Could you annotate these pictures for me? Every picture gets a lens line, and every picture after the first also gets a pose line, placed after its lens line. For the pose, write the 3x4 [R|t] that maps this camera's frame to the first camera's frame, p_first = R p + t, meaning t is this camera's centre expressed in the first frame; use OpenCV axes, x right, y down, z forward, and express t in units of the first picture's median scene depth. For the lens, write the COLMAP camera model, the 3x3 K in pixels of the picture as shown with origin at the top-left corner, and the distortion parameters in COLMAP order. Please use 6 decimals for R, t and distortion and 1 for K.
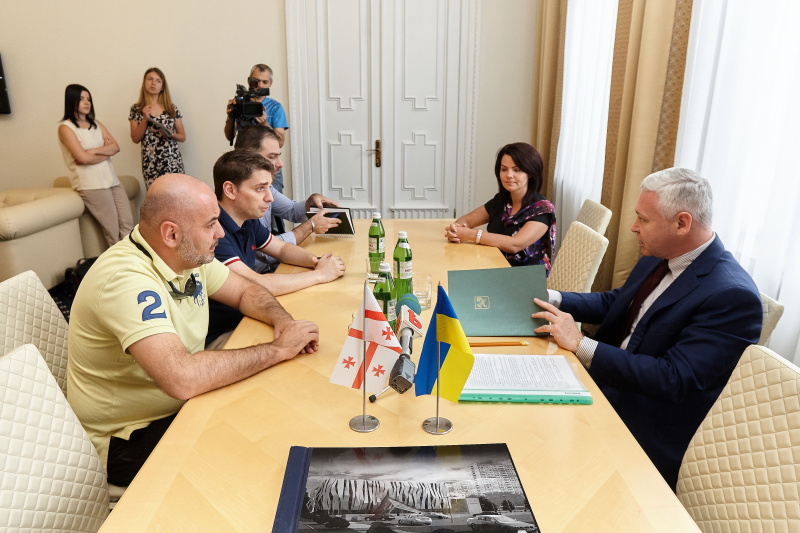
lens RADIAL K [[569.0, 0, 399.7], [0, 569.0, 249.7], [0, 0, 1]] dist [0.001118, -0.000234]
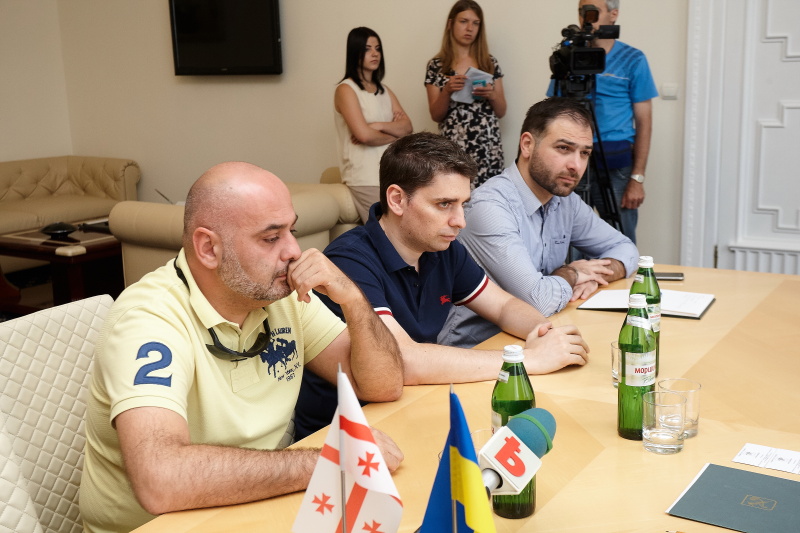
lens RADIAL K [[1017.8, 0, 400.0], [0, 1017.8, 266.5], [0, 0, 1]] dist [0.132538, -0.022026]
pose [[0.831544, 0.081343, -0.549471, 0.290347], [-0.103524, 0.994582, -0.009433, -0.022454], [0.545726, 0.064727, 0.835460, 0.082508]]
